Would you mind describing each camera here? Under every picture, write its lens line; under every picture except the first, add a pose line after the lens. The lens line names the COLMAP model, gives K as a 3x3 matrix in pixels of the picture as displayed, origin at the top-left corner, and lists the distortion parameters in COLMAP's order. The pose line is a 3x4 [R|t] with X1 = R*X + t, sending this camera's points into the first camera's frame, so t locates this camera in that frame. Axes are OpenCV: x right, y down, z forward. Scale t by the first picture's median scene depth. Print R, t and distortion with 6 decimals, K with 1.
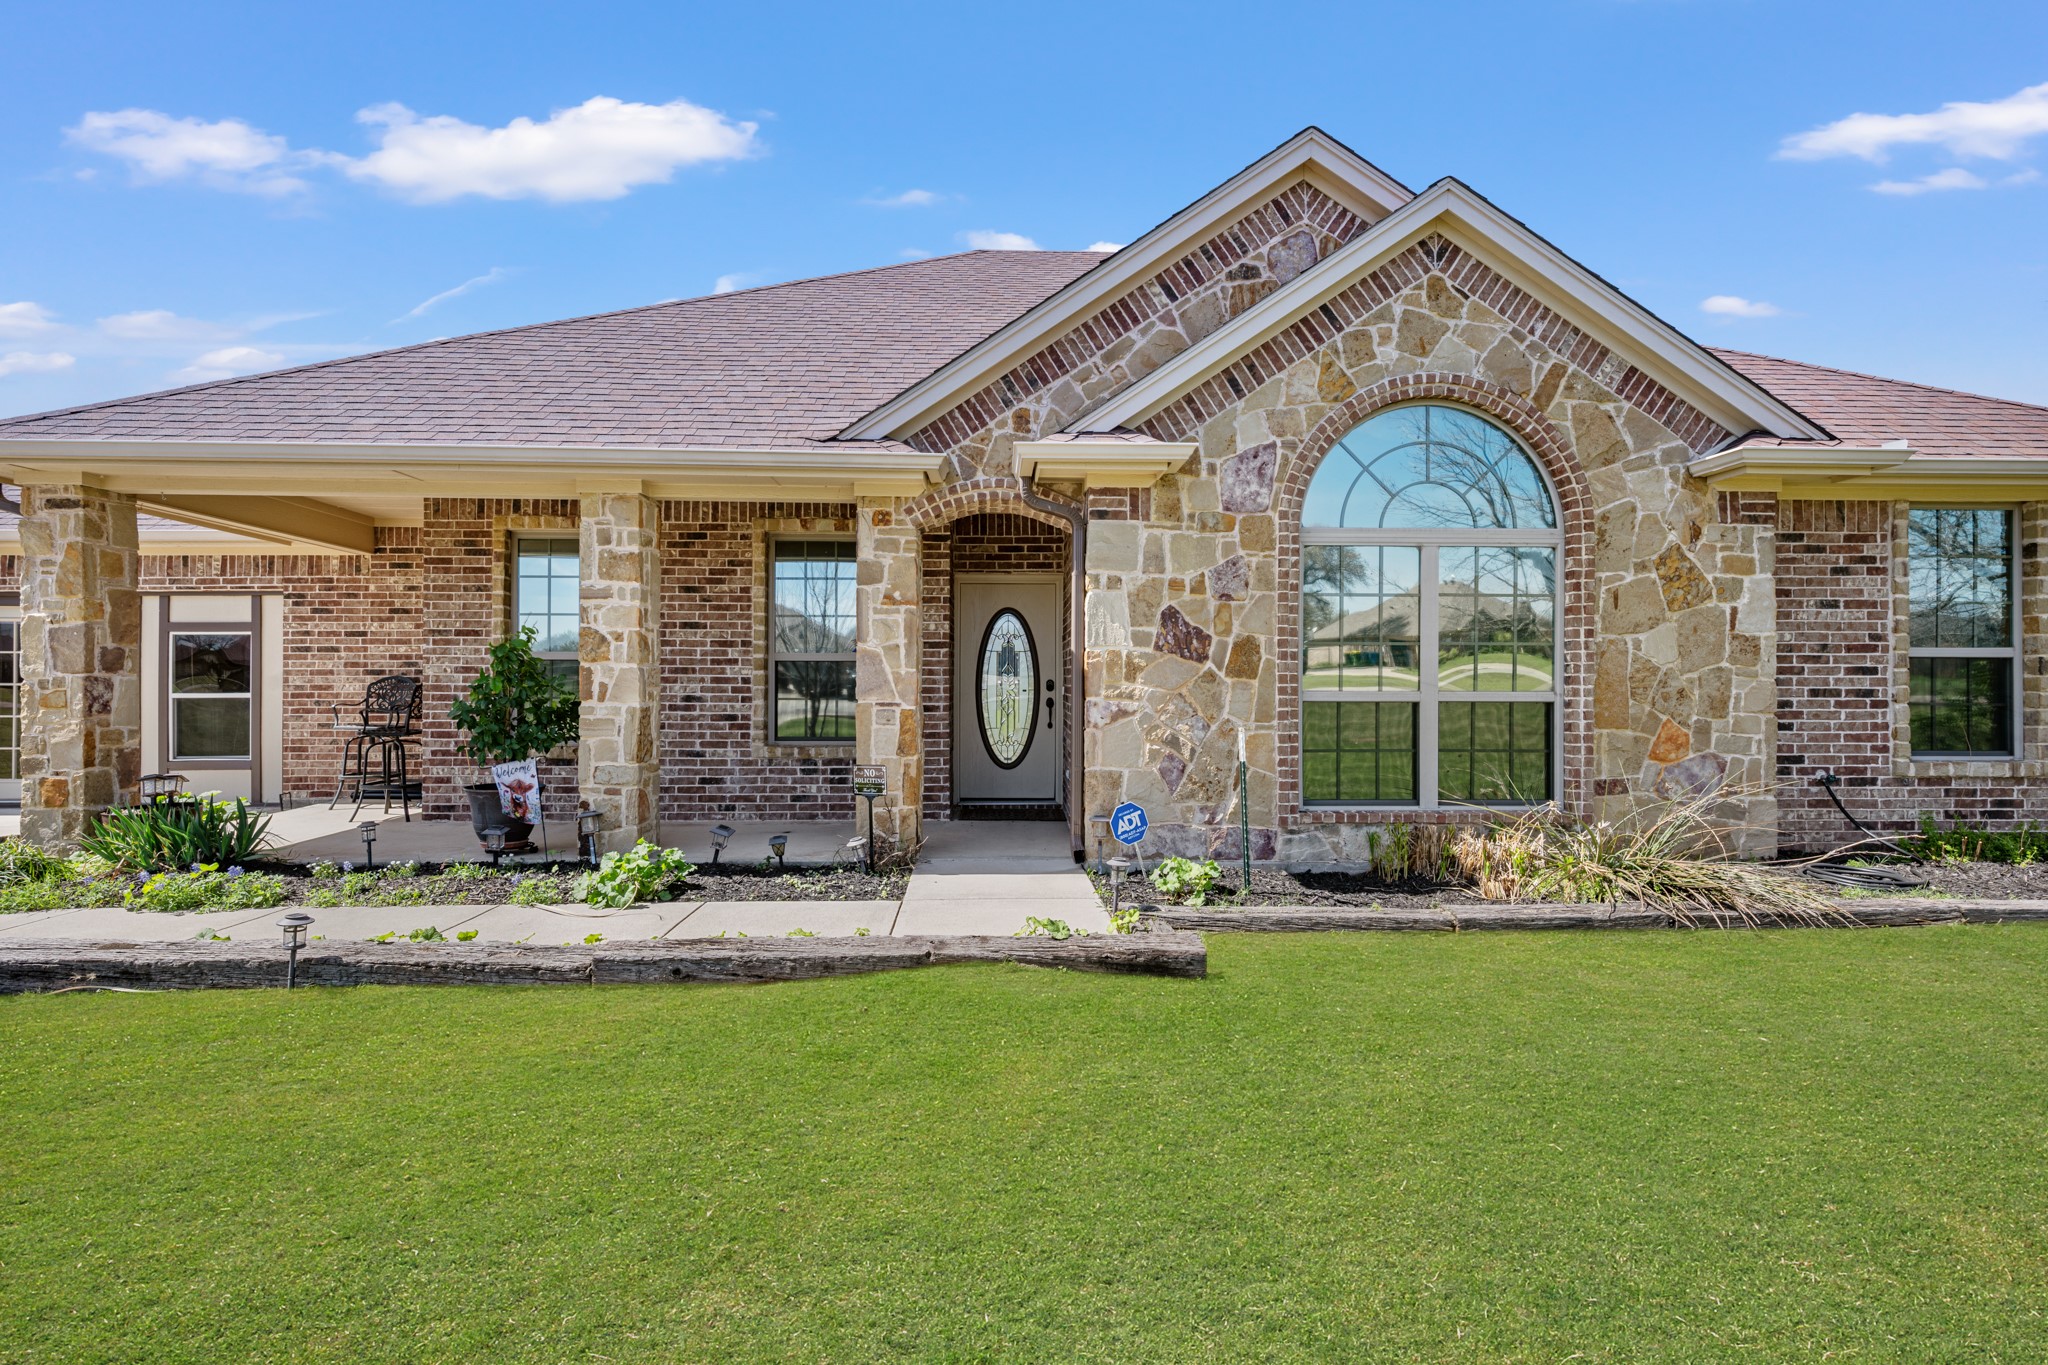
lens RADIAL K [[932.2, 0, 1024.0], [0, 932.2, 682.5], [0, 0, 1]] dist [0.000756, 0.000066]
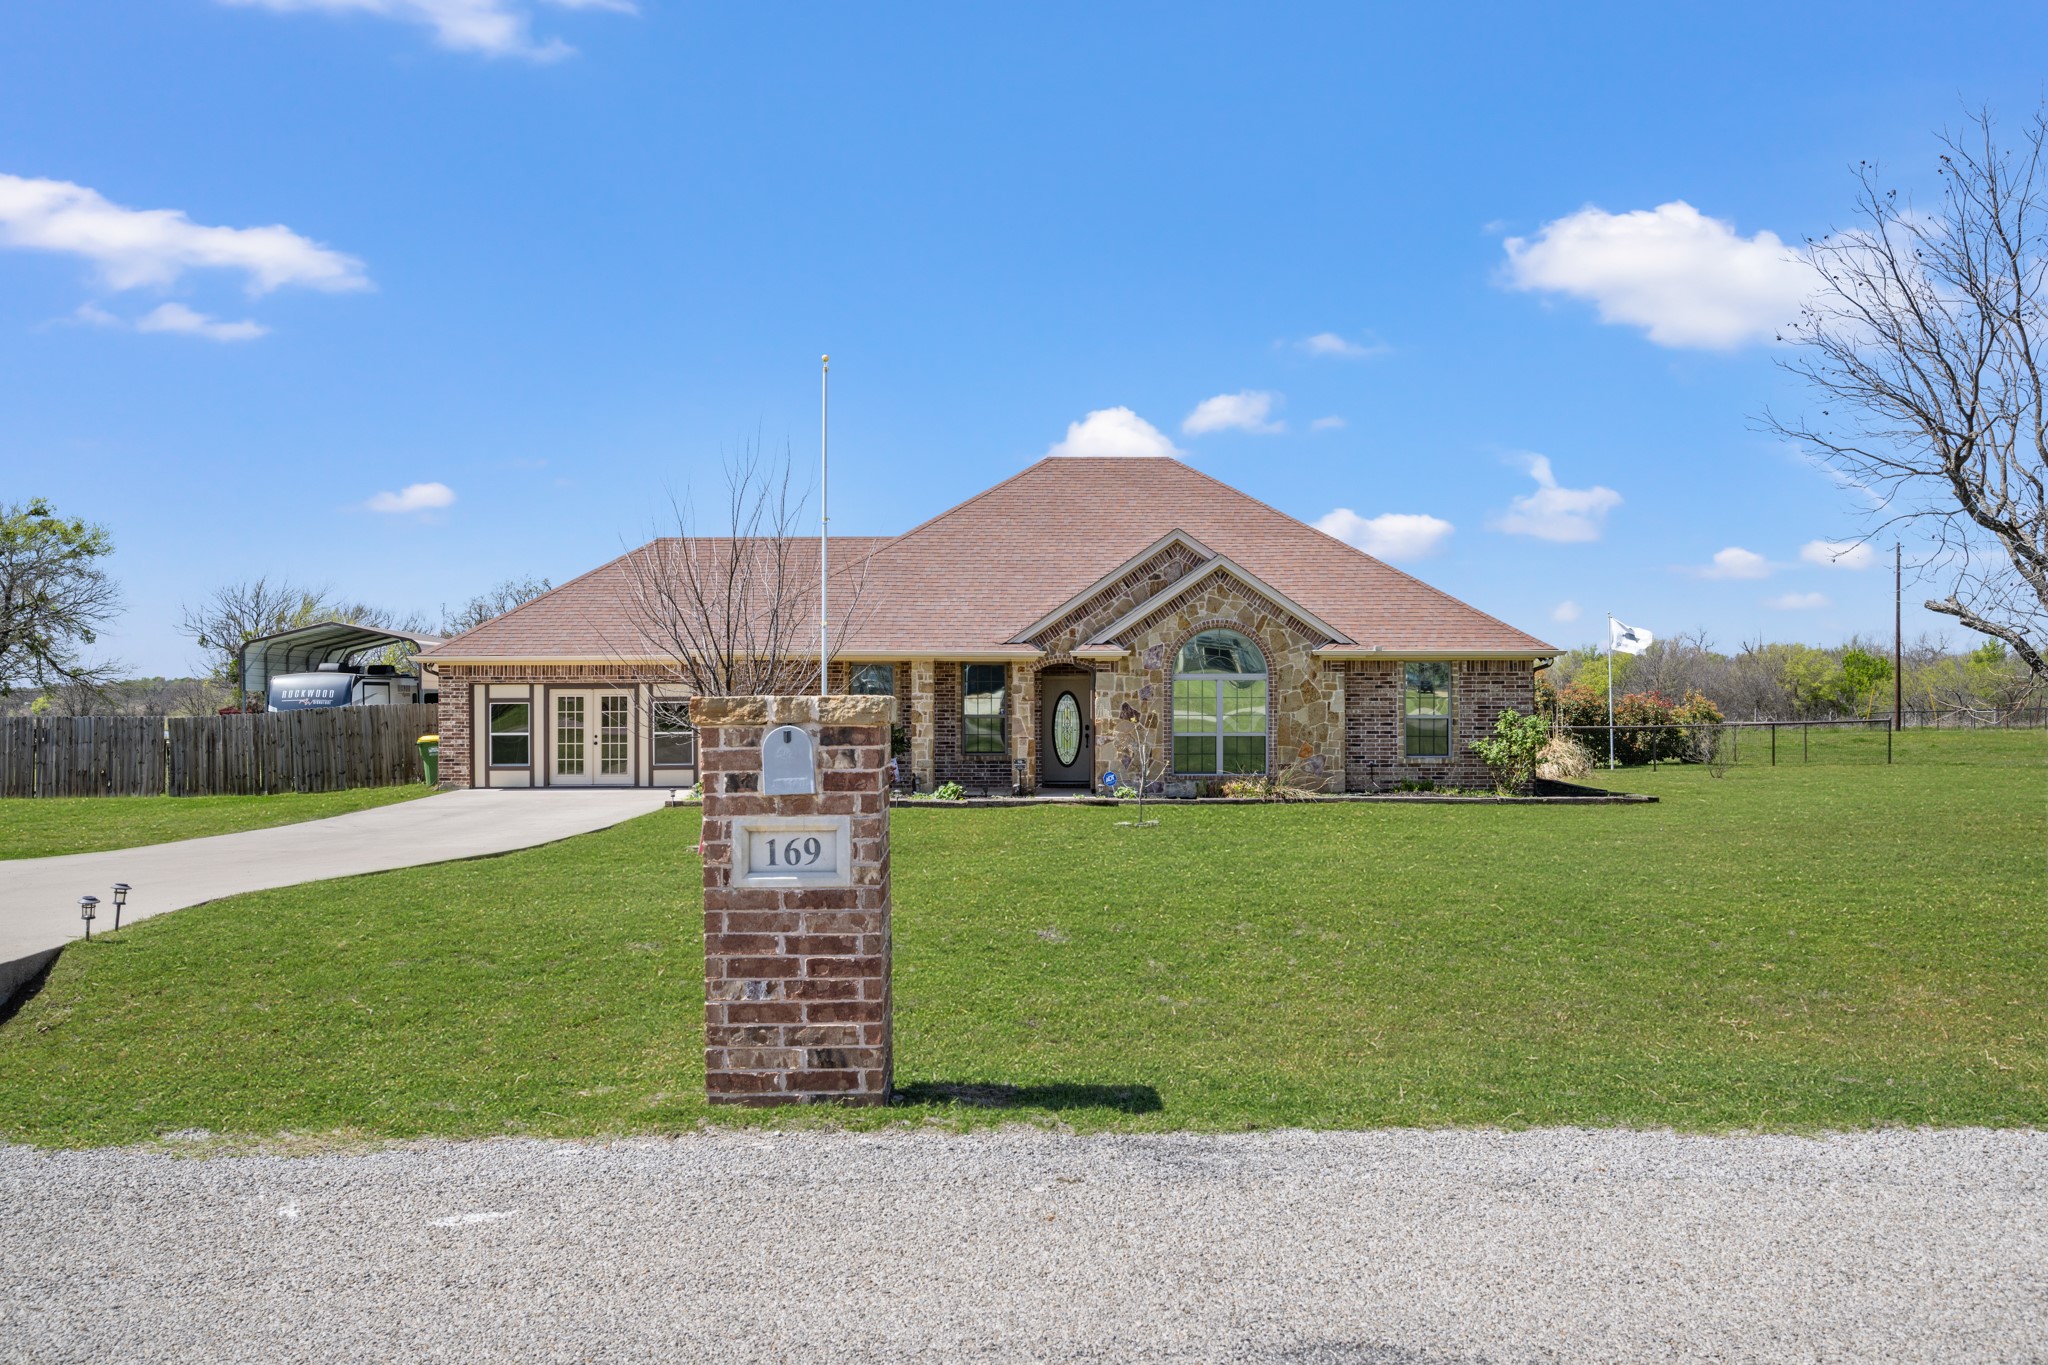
lens RADIAL K [[1737.9, 0, 1024.0], [0, 1737.9, 682.5], [0, 0, 1]] dist [-0.006173, -0.005538]
pose [[0.999380, -0.003640, -0.035014, 0.033919], [0.003598, 0.999993, -0.001256, -0.134341], [0.035018, 0.001129, 0.999386, -4.168305]]
